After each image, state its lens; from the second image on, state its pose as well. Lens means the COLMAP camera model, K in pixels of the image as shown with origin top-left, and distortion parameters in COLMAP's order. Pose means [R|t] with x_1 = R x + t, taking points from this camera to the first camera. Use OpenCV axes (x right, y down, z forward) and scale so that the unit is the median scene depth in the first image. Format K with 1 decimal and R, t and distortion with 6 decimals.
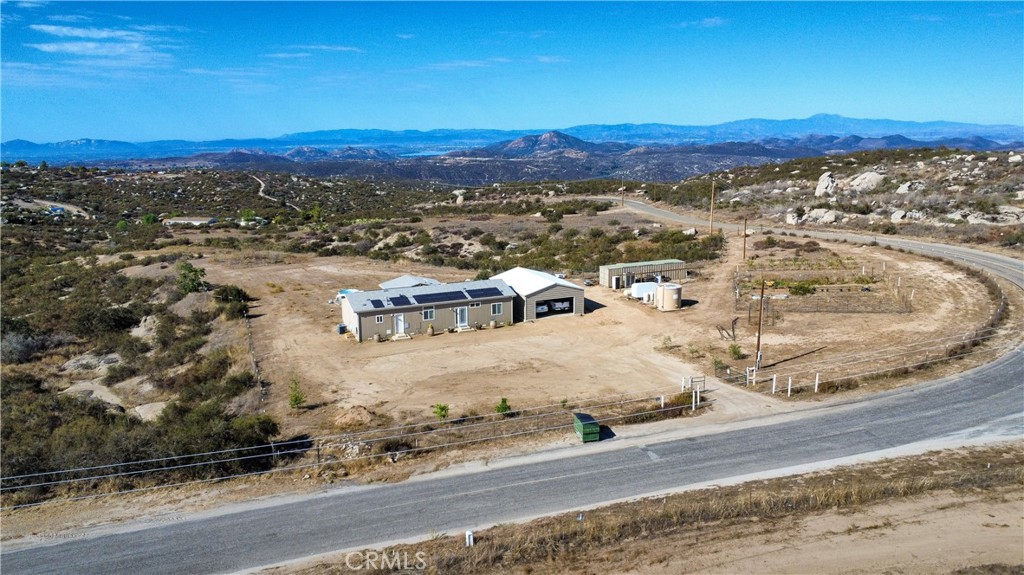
lens RADIAL K [[774.1, 0, 513.8], [0, 774.1, 288.2], [0, 0, 1]] dist [0.005817, -0.008592]
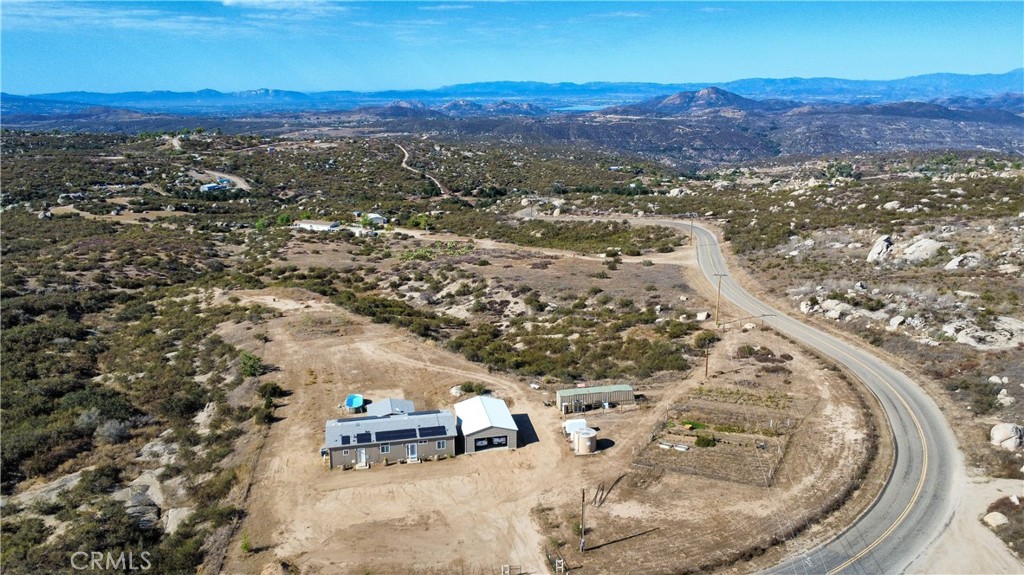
lens RADIAL K [[774.1, 0, 513.6], [0, 774.1, 291.2], [0, 0, 1]] dist [0.005817, -0.008592]
pose [[0.980848, 0.057999, -0.185937, 0.083369], [-0.046316, 0.996706, 0.066579, -0.082943], [0.189186, -0.056692, 0.980303, -0.056524]]
